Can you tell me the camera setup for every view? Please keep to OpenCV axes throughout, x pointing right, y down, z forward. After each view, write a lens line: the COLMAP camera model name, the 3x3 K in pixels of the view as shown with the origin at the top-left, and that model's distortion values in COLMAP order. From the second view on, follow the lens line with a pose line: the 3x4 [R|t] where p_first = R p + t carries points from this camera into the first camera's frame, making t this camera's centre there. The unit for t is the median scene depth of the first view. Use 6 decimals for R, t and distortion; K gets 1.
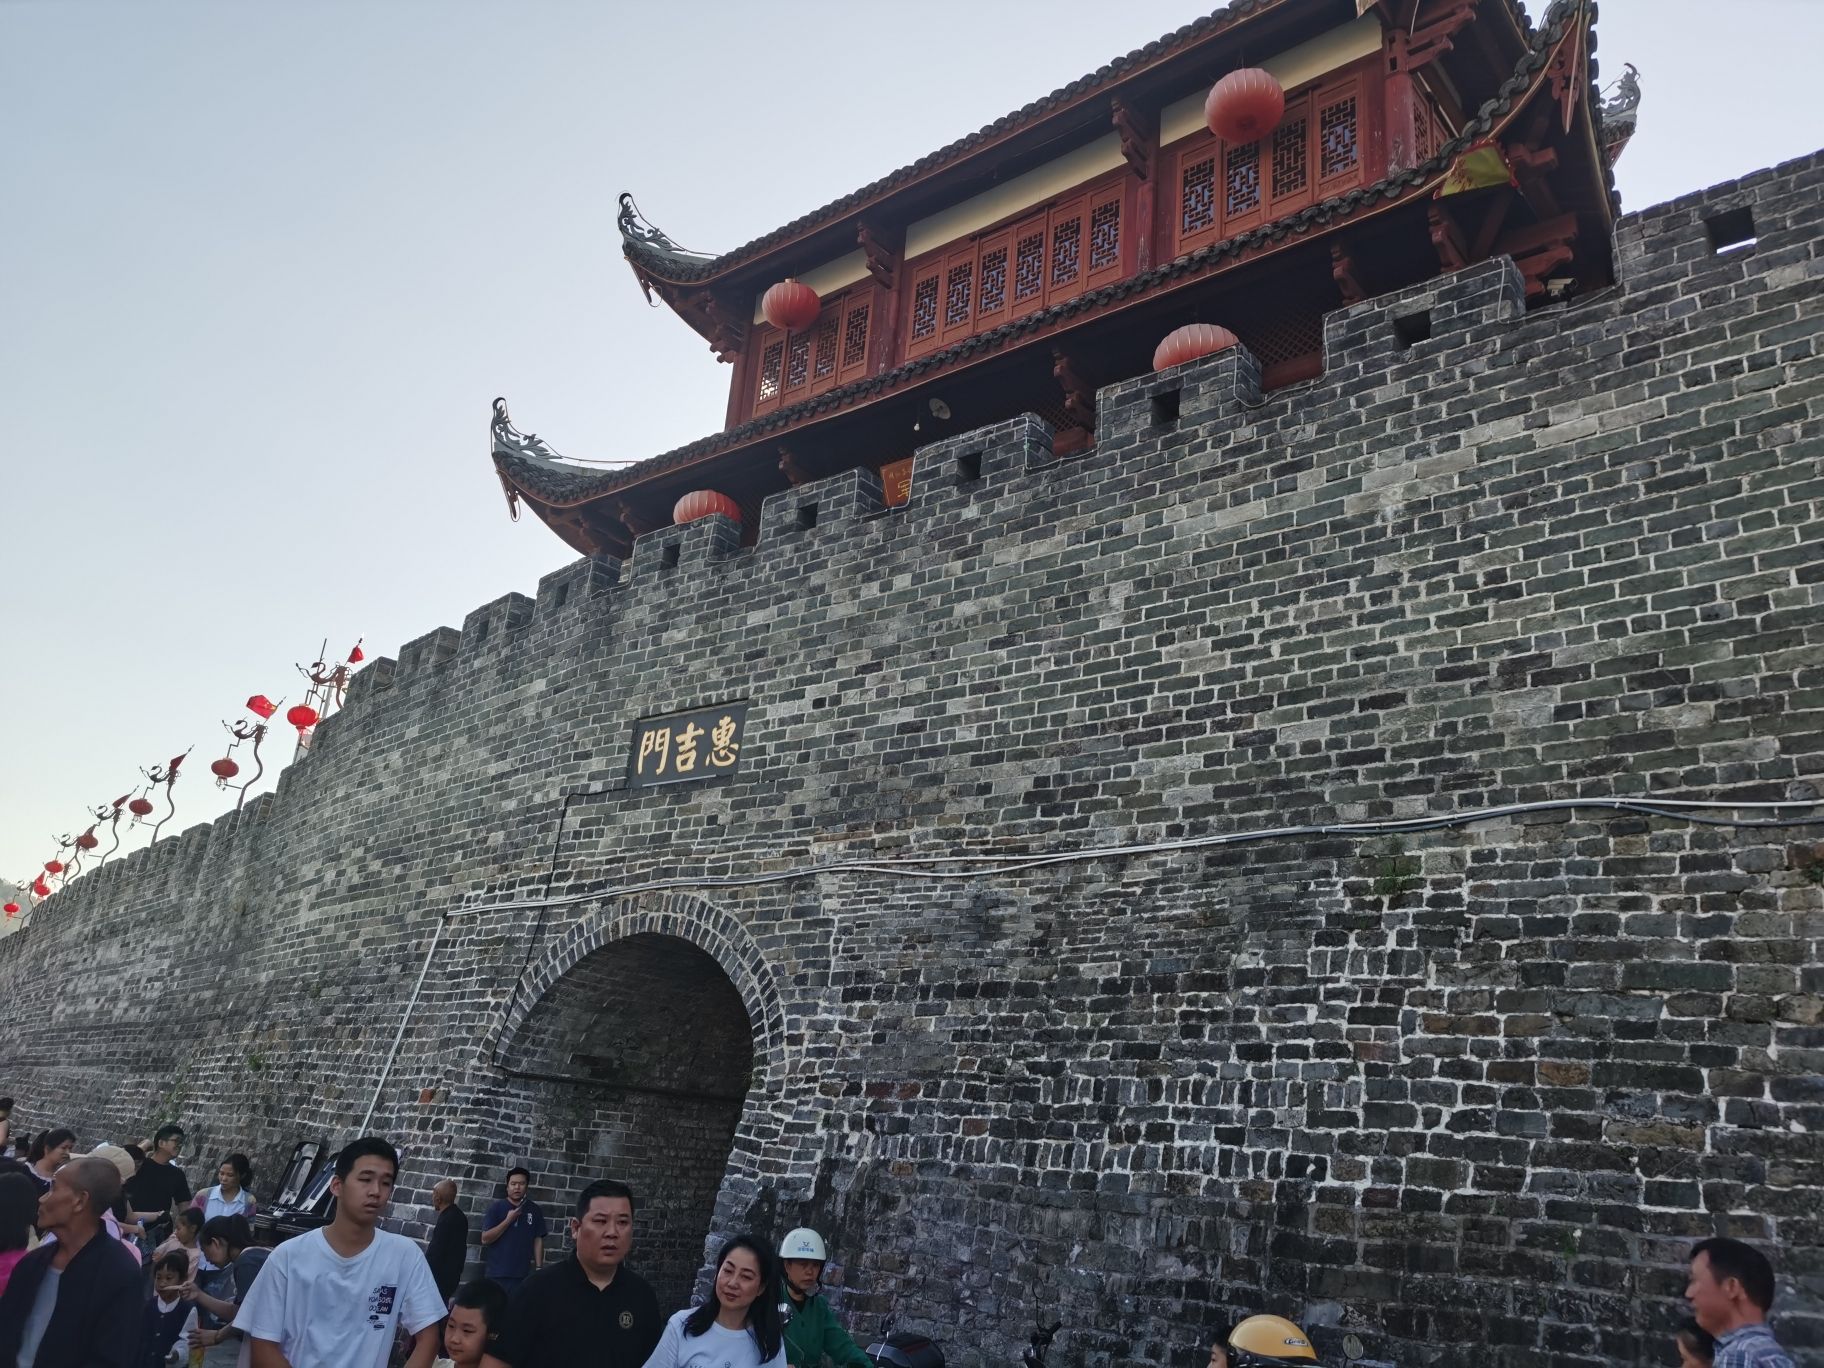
lens RADIAL K [[1399.2, 0, 925.2], [0, 1399.2, 682.4], [0, 0, 1]] dist [0.065485, -0.079359]
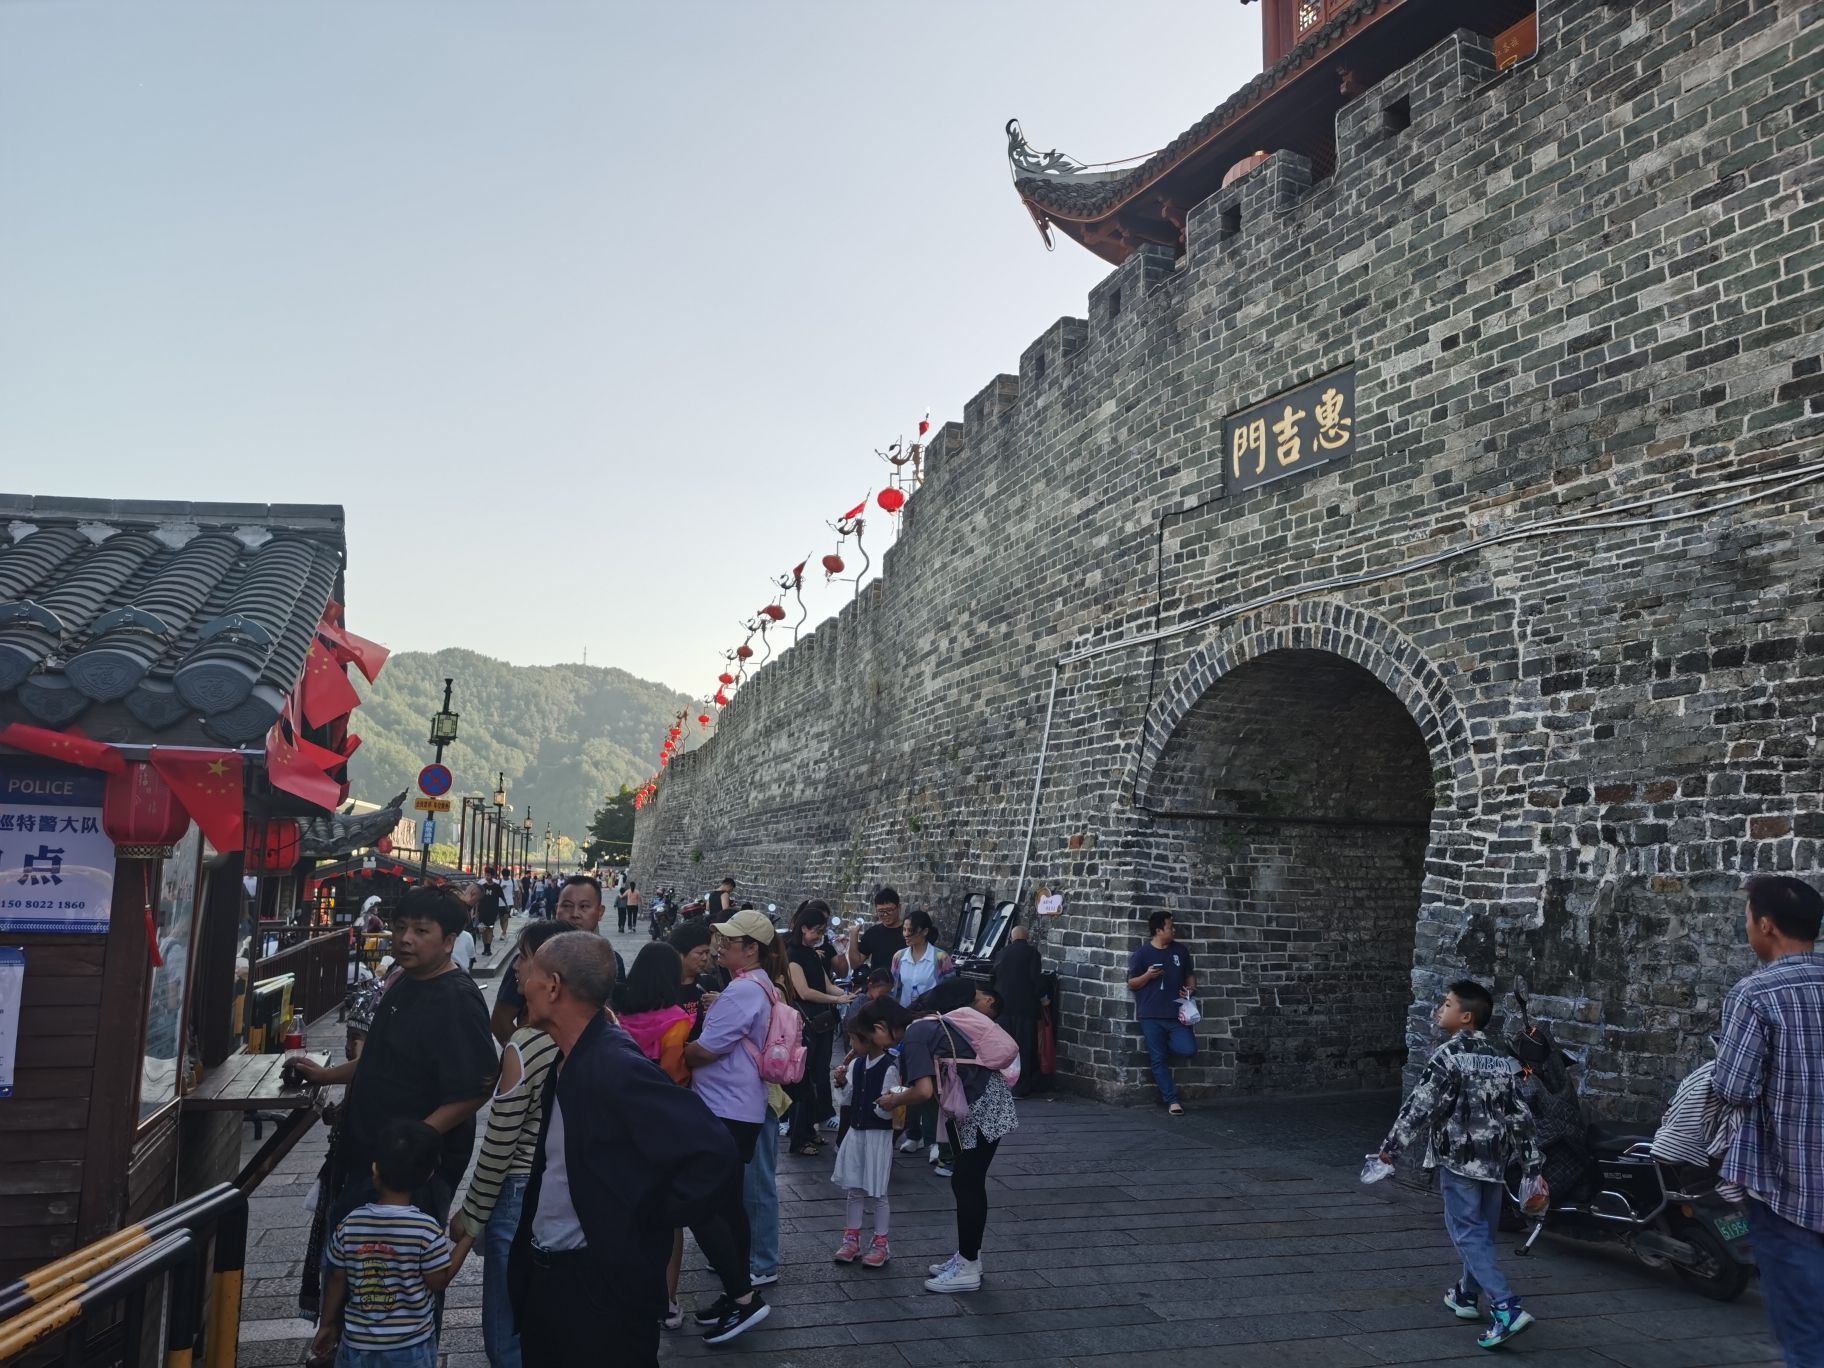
lens RADIAL K [[1399.2, 0, 925.2], [0, 1399.2, 682.4], [0, 0, 1]] dist [0.065485, -0.079359]
pose [[0.907257, -0.124201, -0.401819, -0.044792], [0.193293, 0.971656, 0.136096, 0.033731], [0.373527, -0.201143, 0.905549, 0.107873]]
